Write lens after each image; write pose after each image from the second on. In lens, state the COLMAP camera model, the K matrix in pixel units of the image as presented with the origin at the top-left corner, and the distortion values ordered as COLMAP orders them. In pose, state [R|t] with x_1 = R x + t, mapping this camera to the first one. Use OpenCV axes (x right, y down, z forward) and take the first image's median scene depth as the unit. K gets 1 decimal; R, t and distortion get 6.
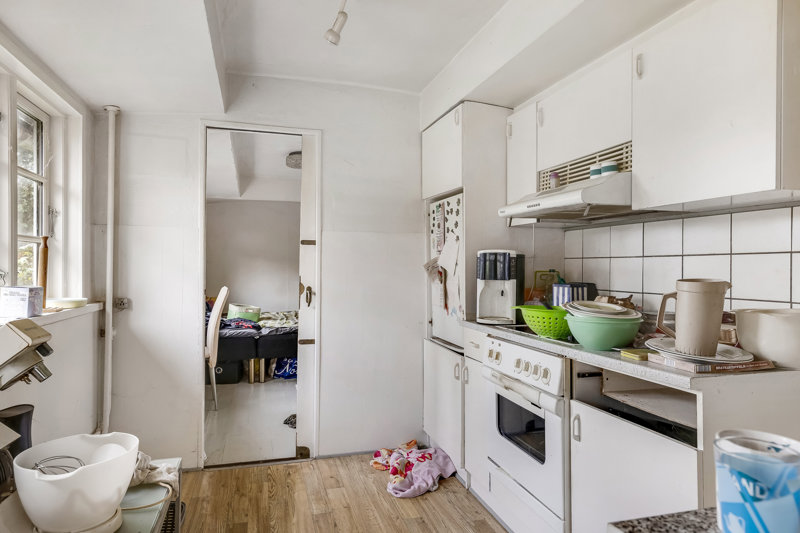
lens RADIAL K [[518.4, 0, 400.7], [0, 518.4, 263.6], [0, 0, 1]] dist [0.002503, 0.000324]
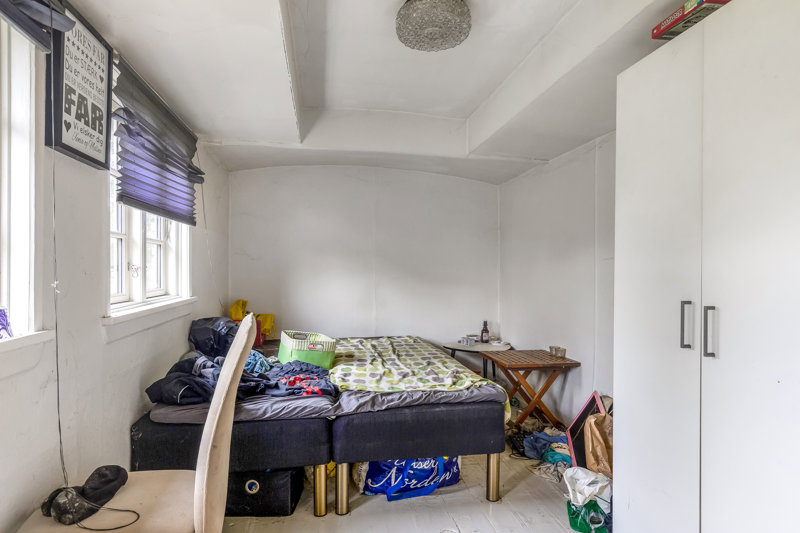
lens RADIAL K [[483.1, 0, 399.0], [0, 483.1, 270.1], [0, 0, 1]] dist [-0.001108, 0.000031]
pose [[0.992711, -0.002231, -0.120495, -0.162031], [0.001613, 0.999985, -0.005222, 0.013105], [0.120505, 0.004990, 0.992700, 0.567469]]
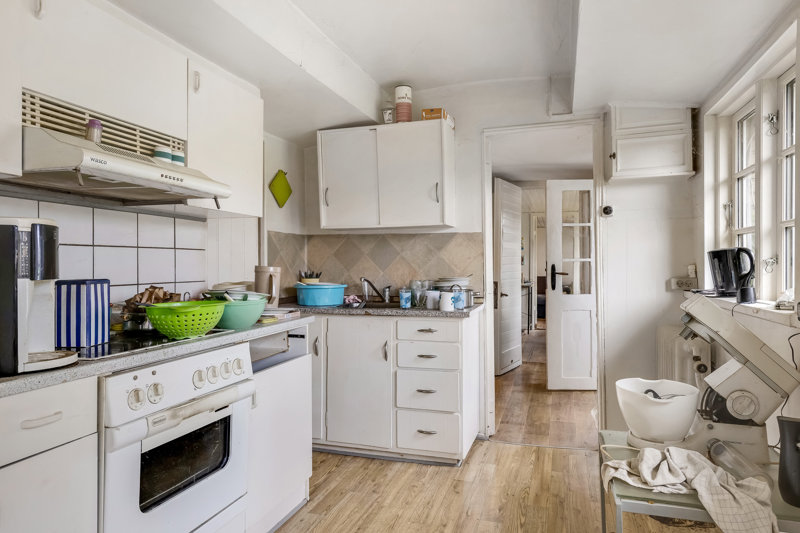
lens RADIAL K [[367.6, 0, 398.6], [0, 367.6, 264.6], [0, 0, 1]] dist [0.013530, 0.000347]
pose [[-0.762829, -0.007928, 0.646551, -0.437373], [-0.005831, 0.999969, 0.005382, 0.016688], [-0.646574, 0.000335, -0.762852, 1.434994]]
